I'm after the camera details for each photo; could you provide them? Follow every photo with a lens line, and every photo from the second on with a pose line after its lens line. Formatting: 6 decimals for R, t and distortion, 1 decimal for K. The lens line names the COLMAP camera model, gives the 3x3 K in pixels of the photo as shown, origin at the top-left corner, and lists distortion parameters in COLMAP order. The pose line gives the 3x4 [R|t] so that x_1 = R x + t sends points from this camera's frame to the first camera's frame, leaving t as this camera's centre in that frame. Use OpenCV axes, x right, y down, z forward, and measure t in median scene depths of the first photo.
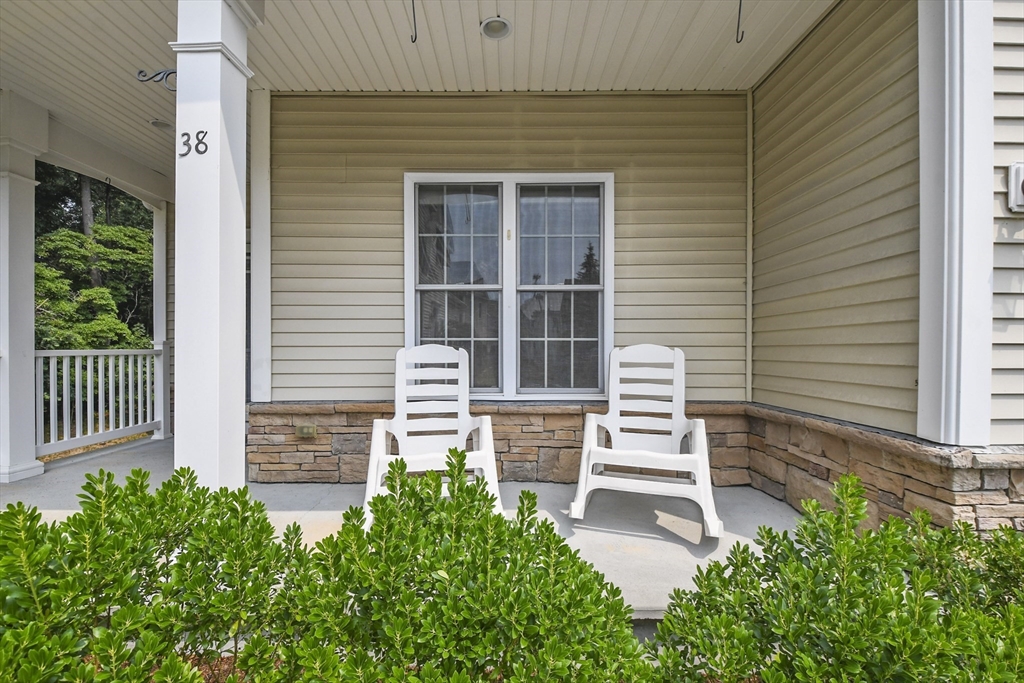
lens RADIAL K [[453.1, 0, 507.9], [0, 453.1, 345.1], [0, 0, 1]] dist [0.020058, 0.000058]
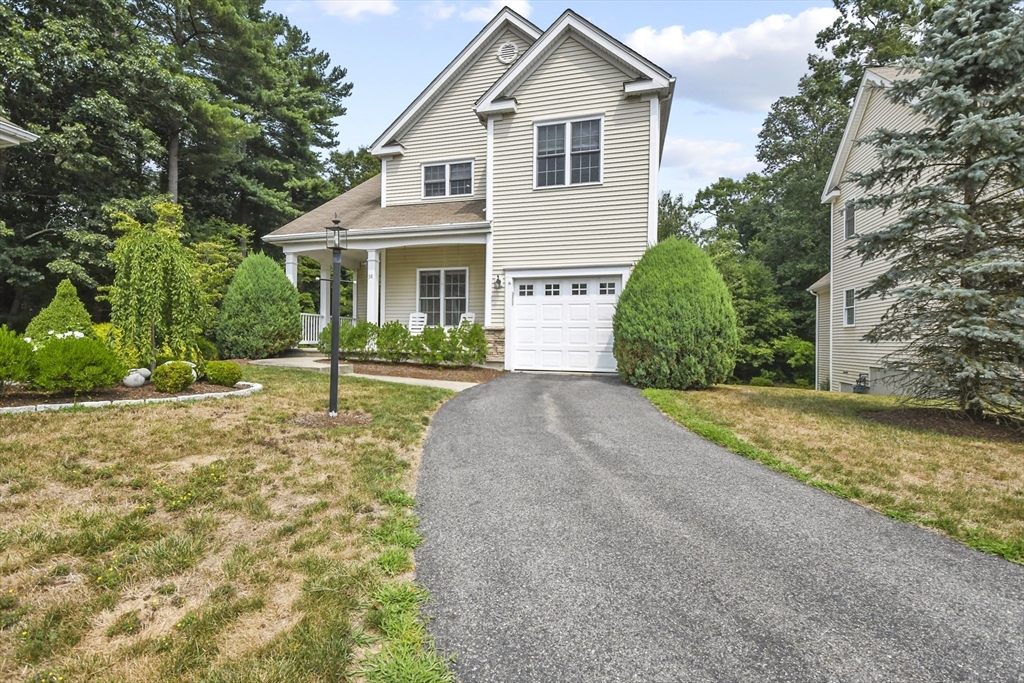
lens RADIAL K [[453.1, 0, 512.7], [0, 453.1, 340.2], [0, 0, 1]] dist [0.020058, 0.000058]
pose [[0.967086, 0.011458, -0.254191, 1.521258], [-0.012095, 0.999926, -0.000943, 0.216570], [0.254161, 0.003986, 0.967154, -2.465913]]
